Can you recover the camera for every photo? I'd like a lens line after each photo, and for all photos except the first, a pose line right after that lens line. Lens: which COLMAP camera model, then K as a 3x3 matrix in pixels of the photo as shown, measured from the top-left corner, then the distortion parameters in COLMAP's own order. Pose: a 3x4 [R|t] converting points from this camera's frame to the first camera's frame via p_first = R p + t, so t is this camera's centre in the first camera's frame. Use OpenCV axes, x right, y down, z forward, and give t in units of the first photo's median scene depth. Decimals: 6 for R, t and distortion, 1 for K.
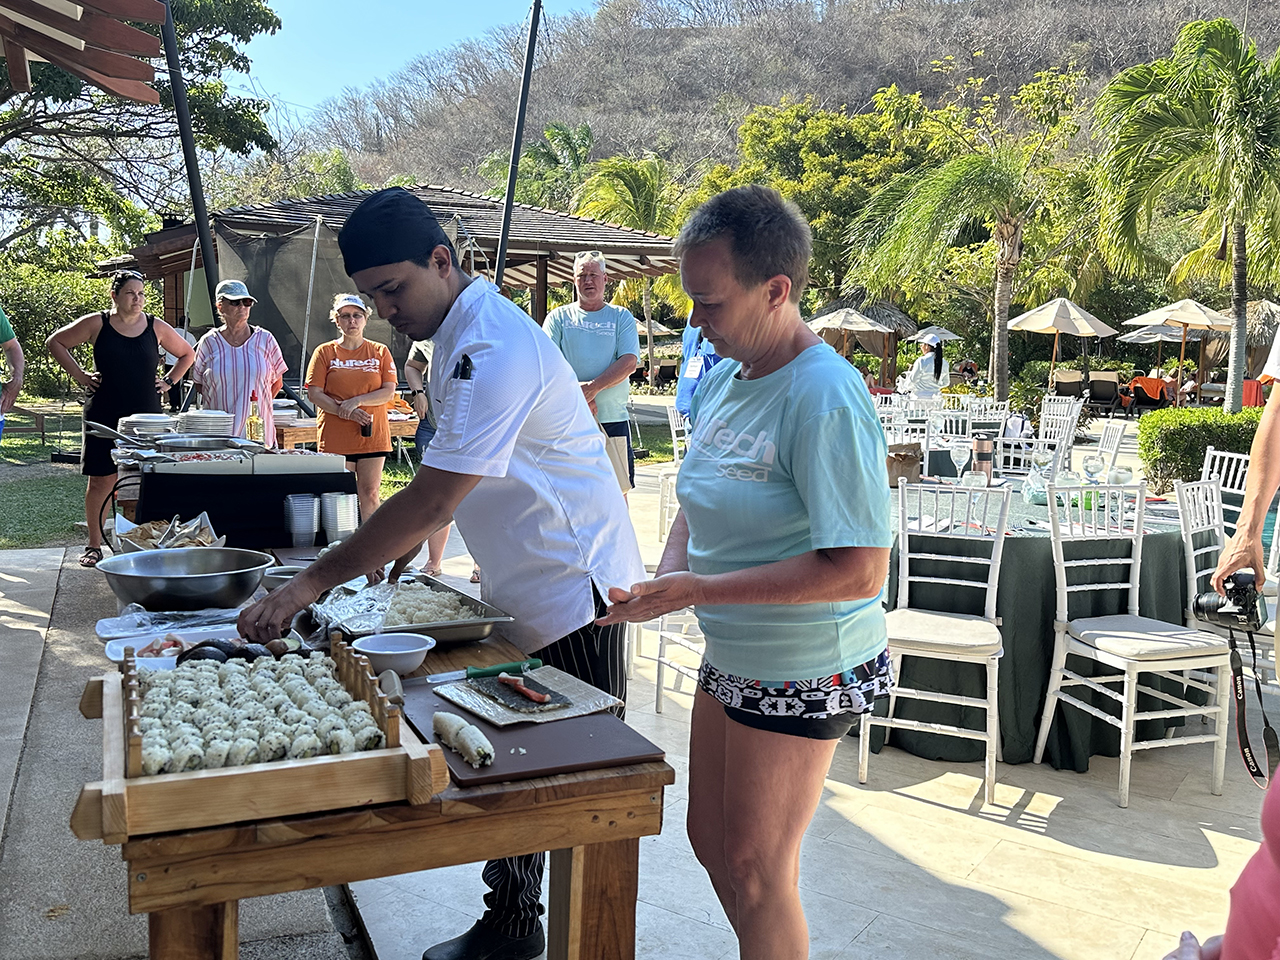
lens RADIAL K [[1200.9, 0, 640.0], [0, 1200.9, 480.0], [0, 0, 1]] dist [0.236662, -0.547115]
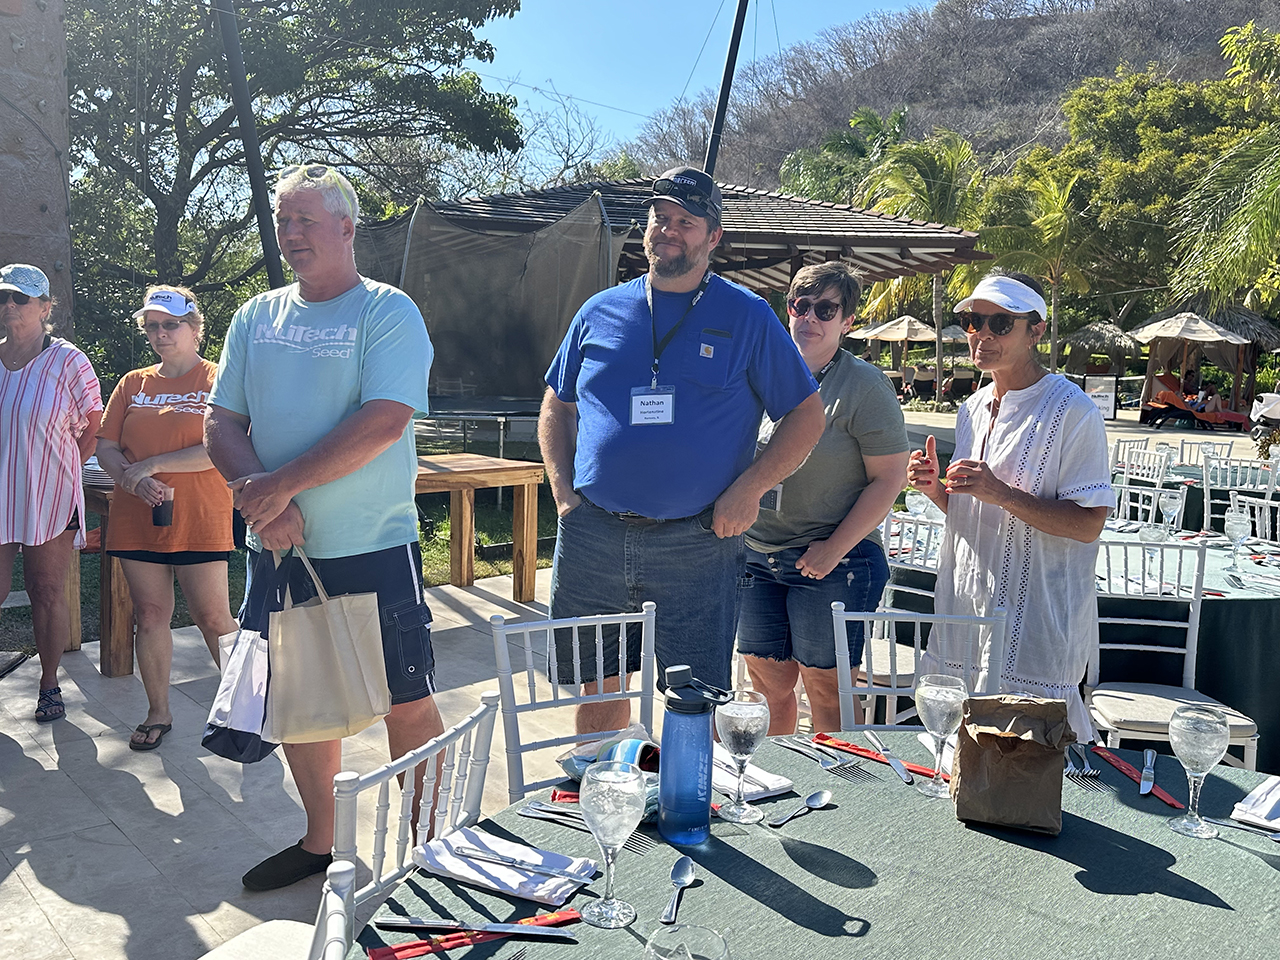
lens RADIAL K [[1185.7, 0, 640.0], [0, 1185.7, 480.0], [0, 0, 1]] dist [0.073013, -0.140391]
pose [[0.961047, 0.040751, -0.273364, 0.036603], [-0.041295, 0.999140, 0.003764, -0.015840], [0.273282, 0.007672, 0.961903, 0.115338]]
